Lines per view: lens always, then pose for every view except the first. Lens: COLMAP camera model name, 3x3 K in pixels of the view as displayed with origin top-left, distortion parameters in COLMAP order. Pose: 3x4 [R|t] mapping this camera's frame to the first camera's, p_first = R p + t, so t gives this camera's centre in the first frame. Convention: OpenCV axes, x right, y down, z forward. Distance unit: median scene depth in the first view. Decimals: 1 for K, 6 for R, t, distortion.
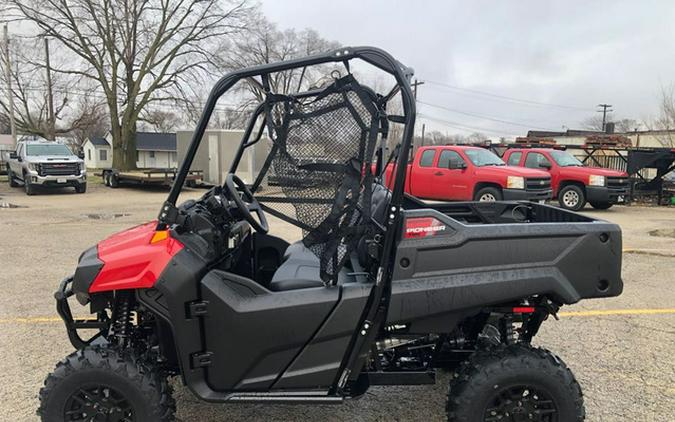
lens RADIAL K [[515.2, 0, 340.2], [0, 515.2, 215.0], [0, 0, 1]] dist [0.036418, -0.025743]
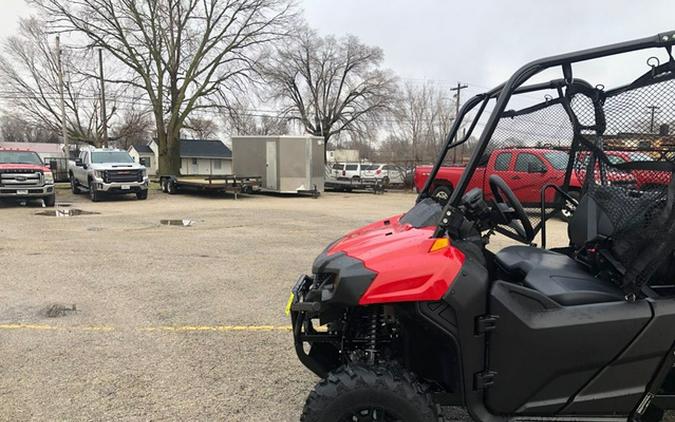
lens RADIAL K [[515.2, 0, 343.1], [0, 515.2, 216.2], [0, 0, 1]] dist [0.036418, -0.025743]
pose [[0.998950, -0.003047, -0.045707, -0.092363], [0.002634, 0.999955, -0.009089, -0.000026], [0.045732, 0.008959, 0.998914, 0.015515]]
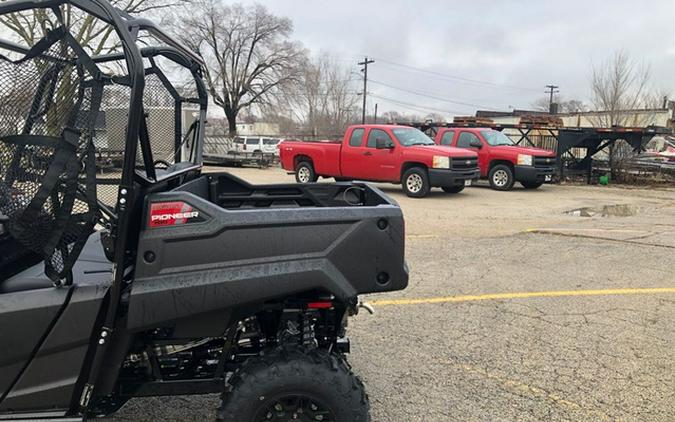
lens RADIAL K [[515.2, 0, 343.1], [0, 515.2, 212.9], [0, 0, 1]] dist [0.036418, -0.025743]
pose [[0.996949, -0.009508, 0.077469, 0.070583], [0.006887, 0.999397, 0.034034, -0.000784], [-0.077746, -0.033397, 0.996414, 0.027834]]
